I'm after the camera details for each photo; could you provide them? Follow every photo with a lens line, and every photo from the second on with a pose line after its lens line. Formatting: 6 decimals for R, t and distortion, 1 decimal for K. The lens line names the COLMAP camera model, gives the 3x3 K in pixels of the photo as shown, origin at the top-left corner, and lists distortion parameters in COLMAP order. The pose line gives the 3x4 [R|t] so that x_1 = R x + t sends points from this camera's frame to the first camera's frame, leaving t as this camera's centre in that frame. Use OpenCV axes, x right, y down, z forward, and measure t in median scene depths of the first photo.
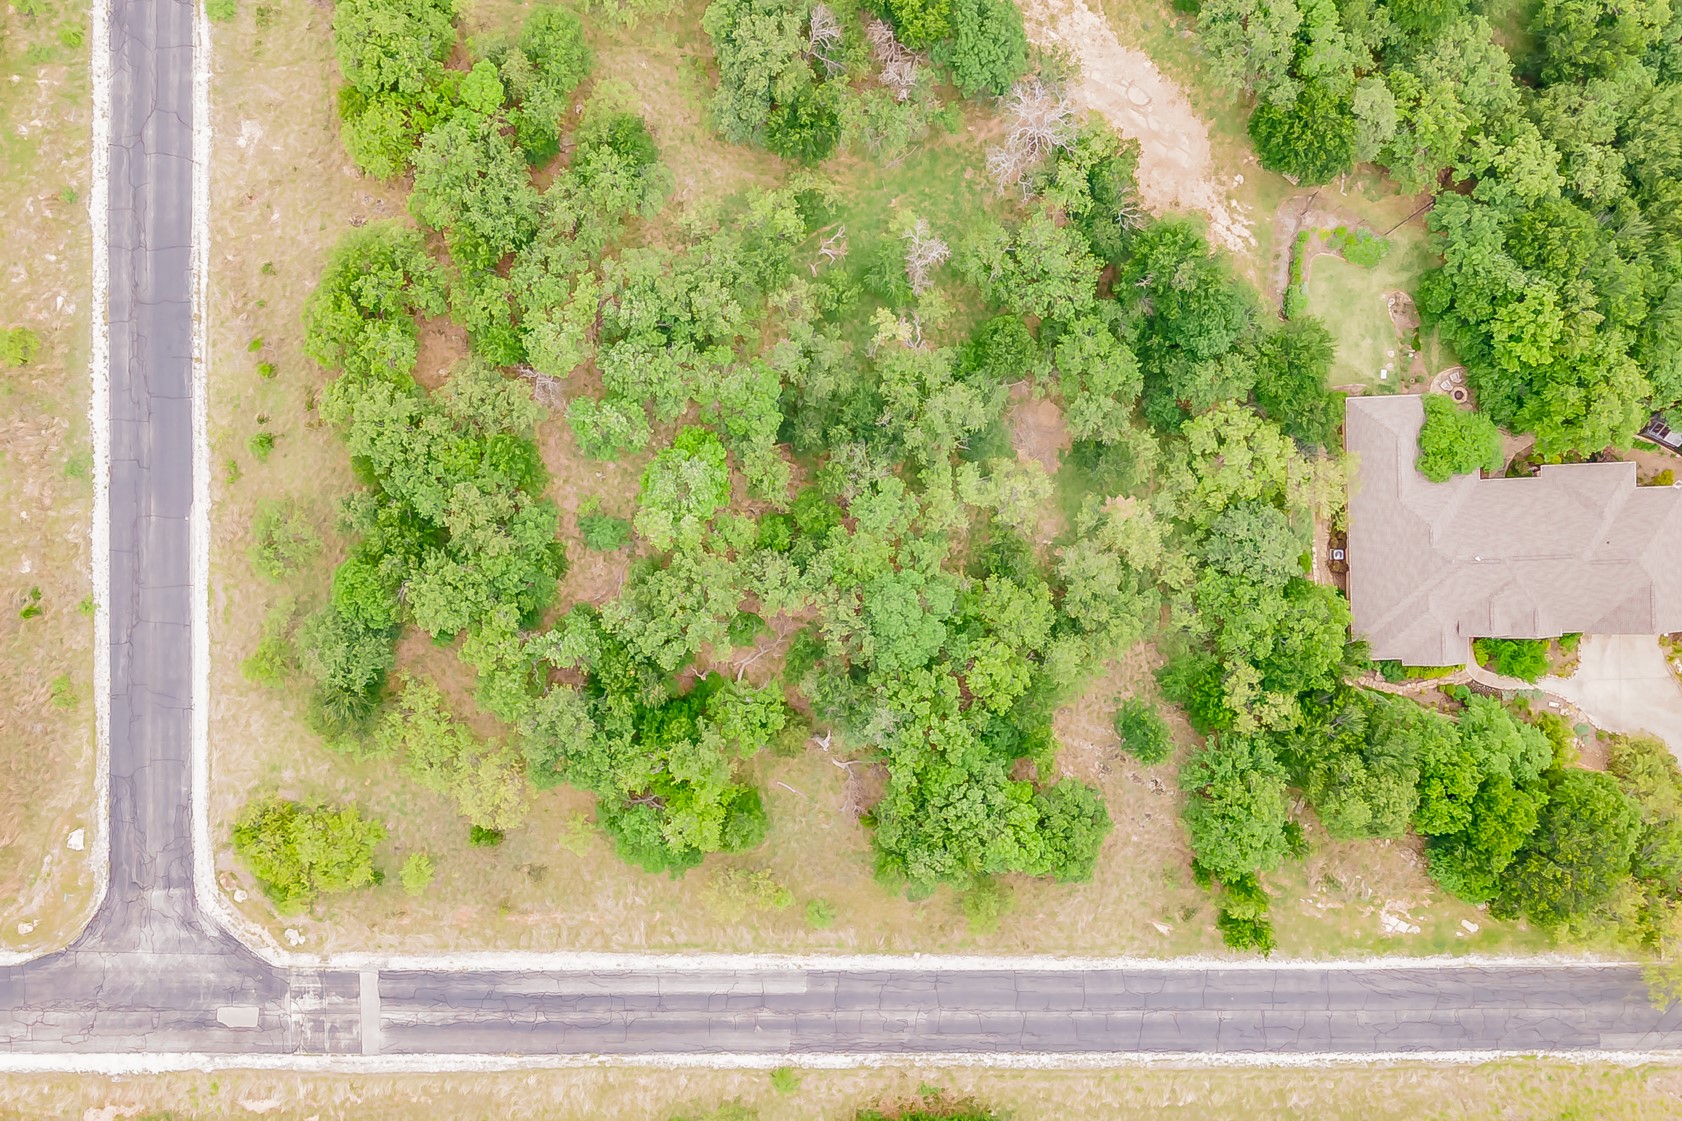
lens RADIAL K [[1444.8, 0, 772.1], [0, 1444.8, 556.1], [0, 0, 1]] dist [0.036536, 0.009368]
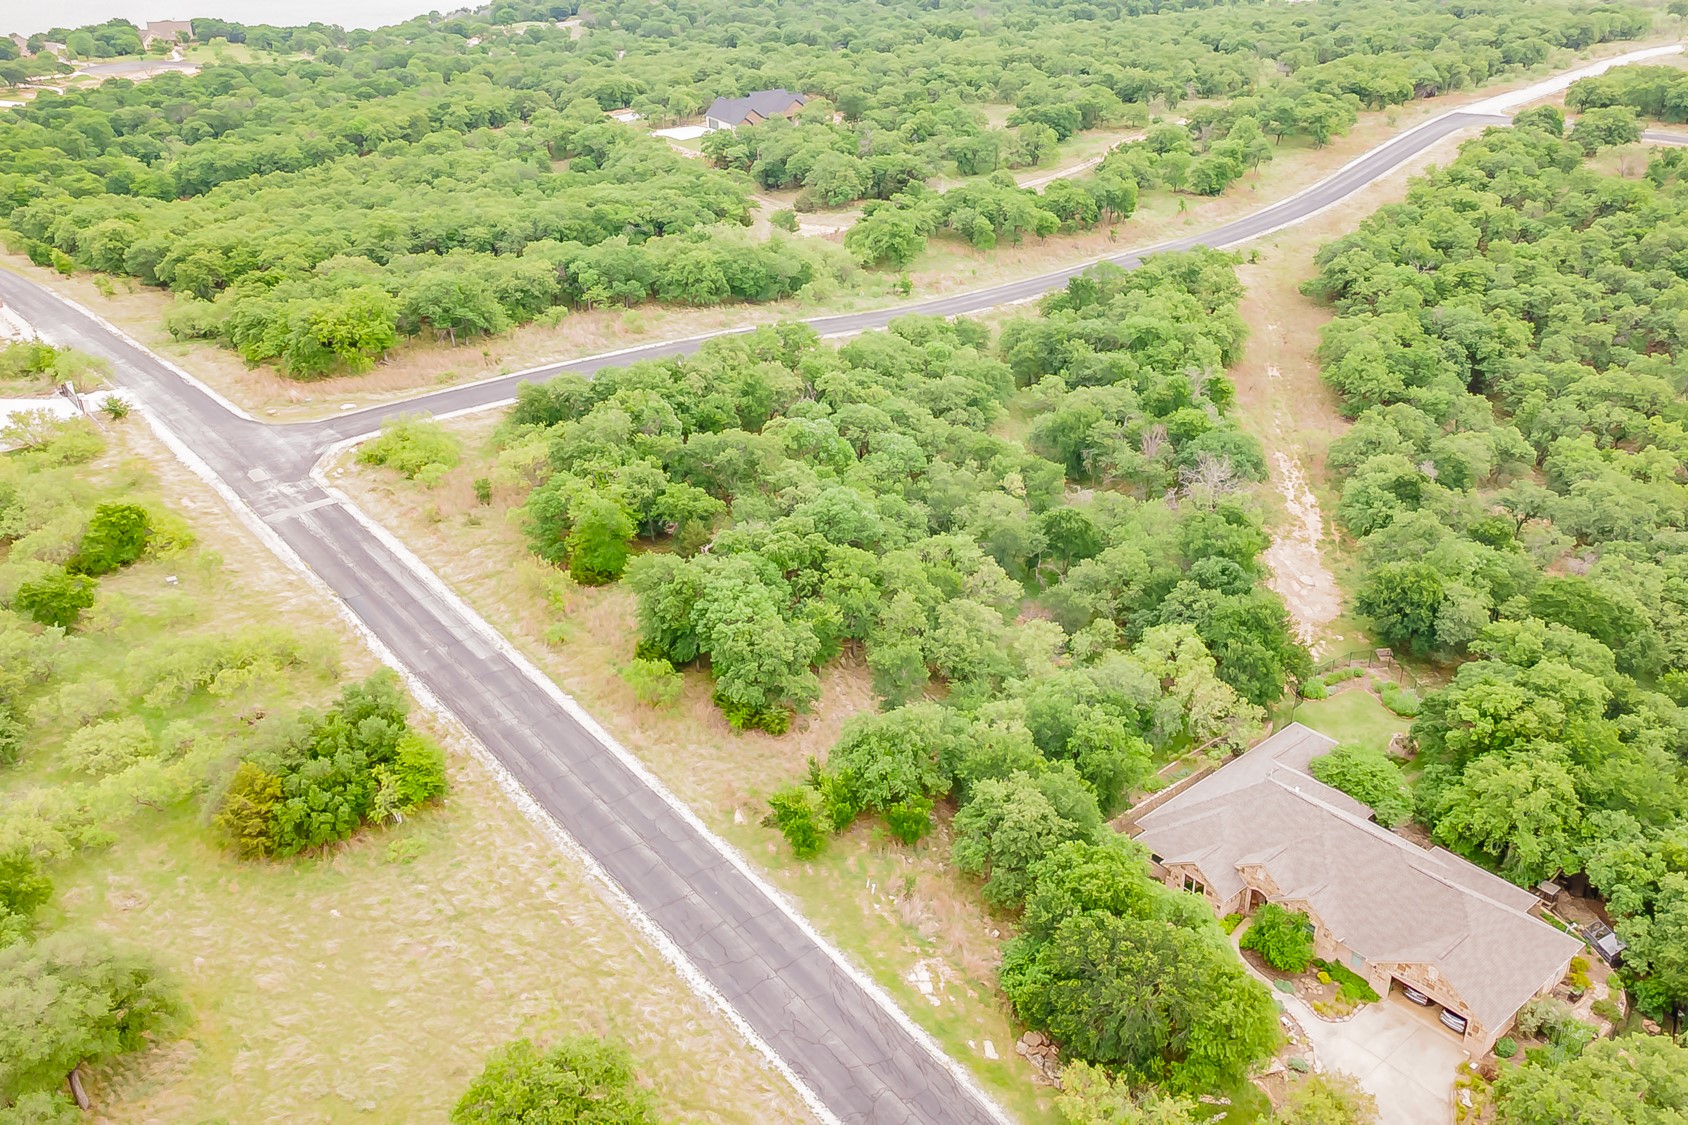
lens RADIAL K [[1463.2, 0, 847.7], [0, 1463.2, 557.8], [0, 0, 1]] dist [0.054025, -0.000227]
pose [[0.625097, 0.367082, -0.688843, 0.851081], [-0.779253, 0.242678, -0.577817, 0.670912], [-0.044939, 0.897974, 0.437747, 0.485455]]
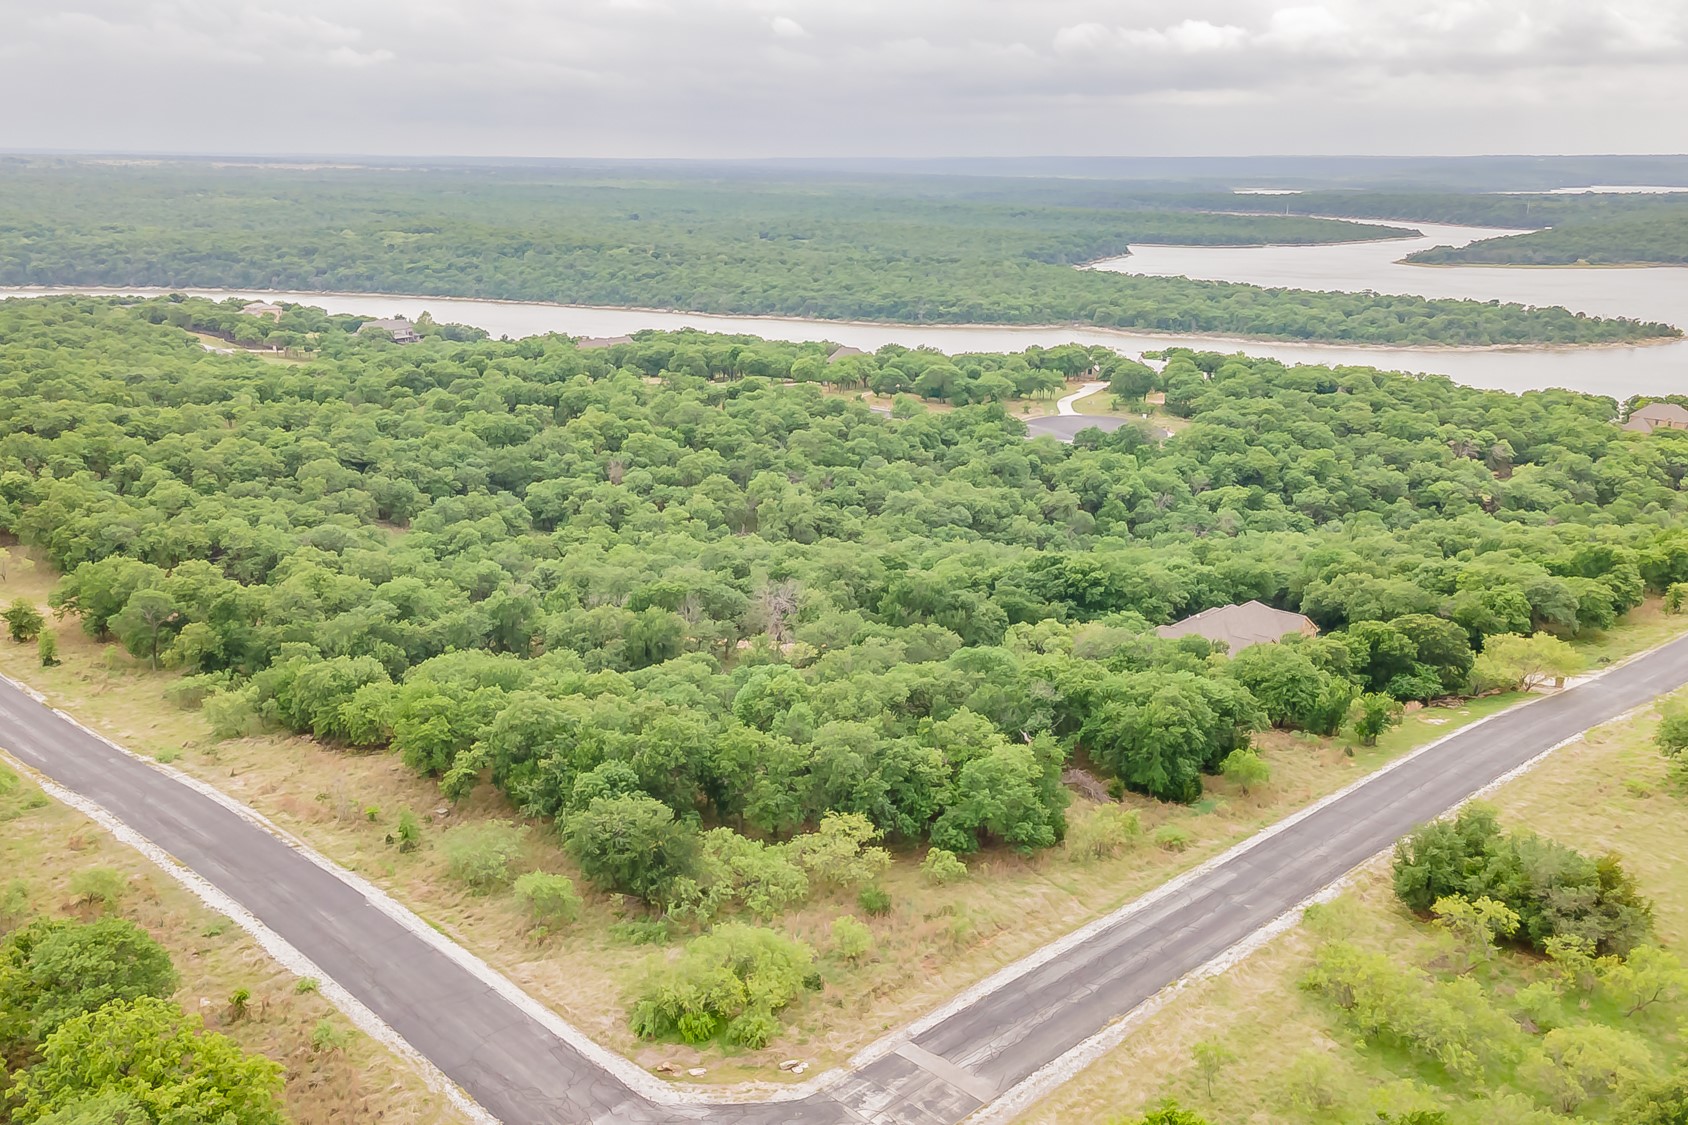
lens RADIAL K [[1465.7, 0, 835.0], [0, 1465.7, 541.1], [0, 0, 1]] dist [0.046833, -0.006073]
pose [[0.700254, -0.151050, 0.697731, -0.772736], [0.713809, 0.133071, -0.687582, 0.731458], [0.011011, 0.979528, 0.201005, 0.604225]]
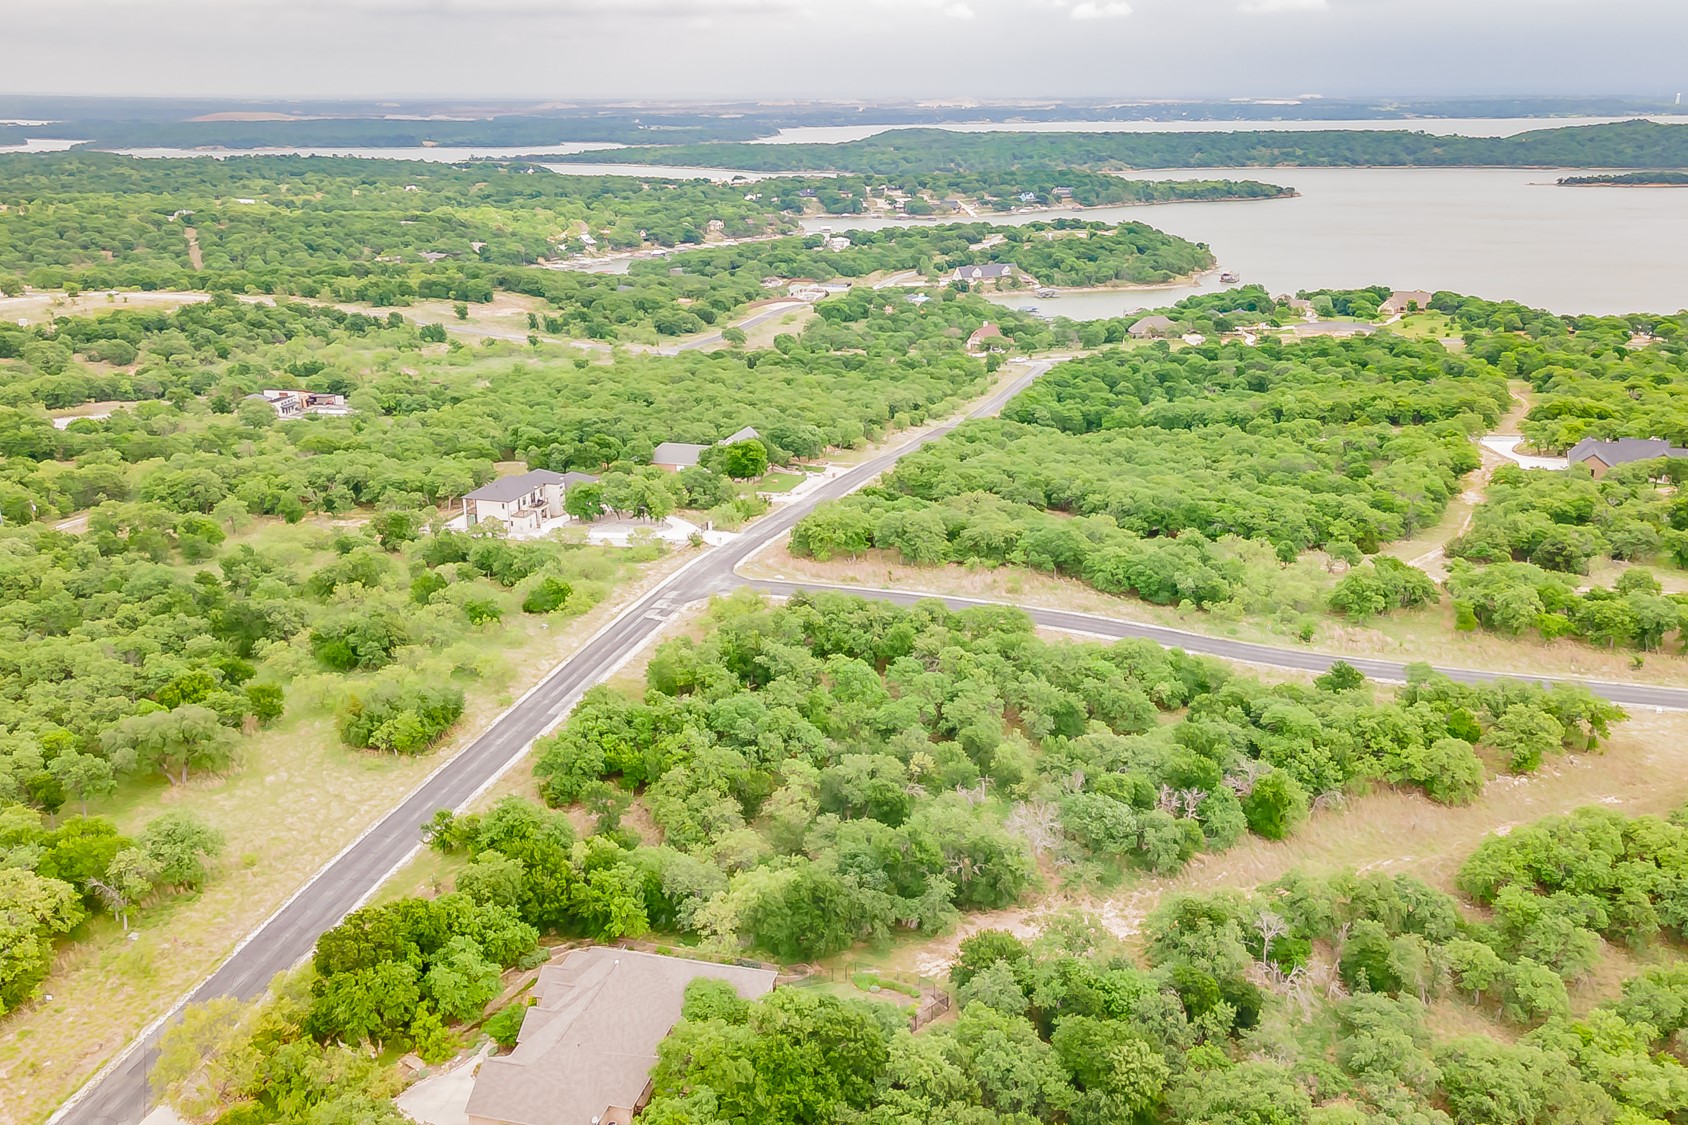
lens RADIAL K [[1495.3, 0, 844.0], [0, 1495.3, 562.5], [0, 0, 1]] dist [0.038749, -0.019134]
pose [[-0.290083, 0.318041, -0.902608, 1.410809], [-0.956540, -0.125650, 0.263142, -0.448747], [-0.029722, 0.939714, 0.340668, 0.249082]]
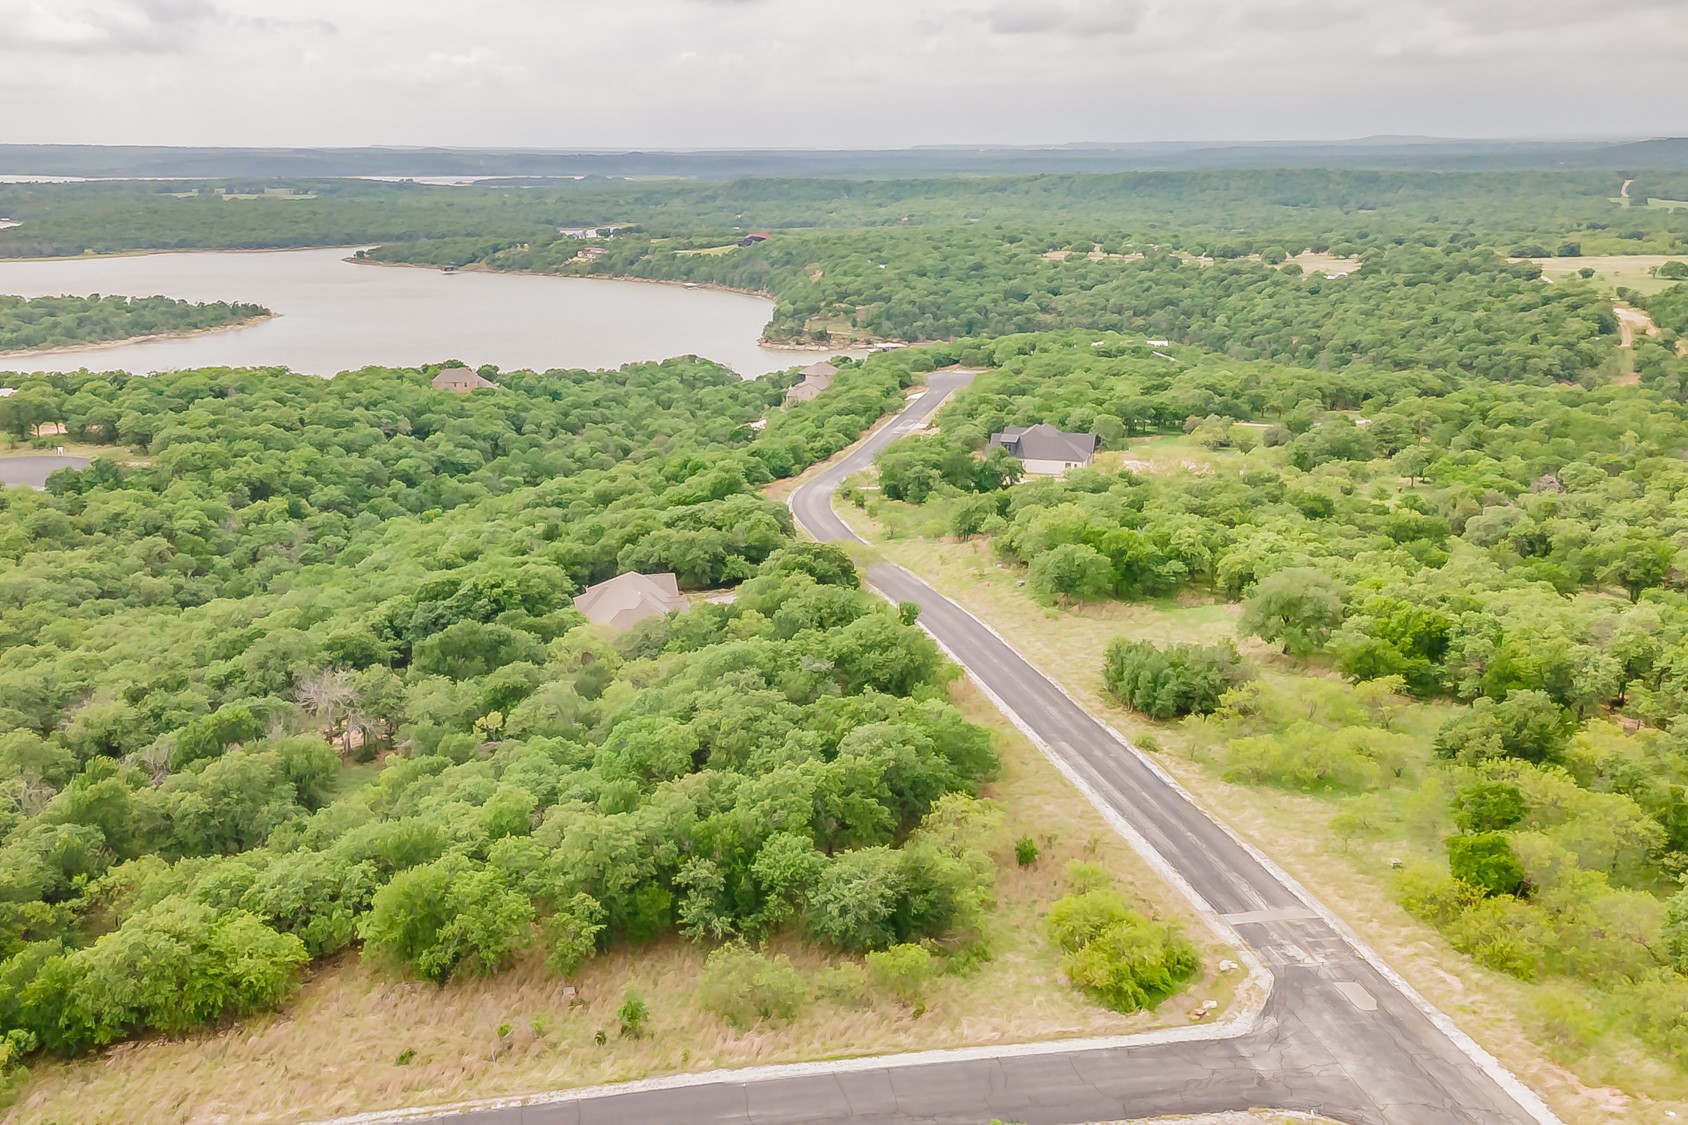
lens RADIAL K [[1466.6, 0, 741.9], [0, 1466.6, 566.8], [0, 0, 1]] dist [0.051356, -0.016601]
pose [[-0.158303, -0.245106, 0.956485, -1.025172], [0.985683, -0.096180, 0.138489, -0.102305], [0.058050, 0.964714, 0.256822, 0.549910]]
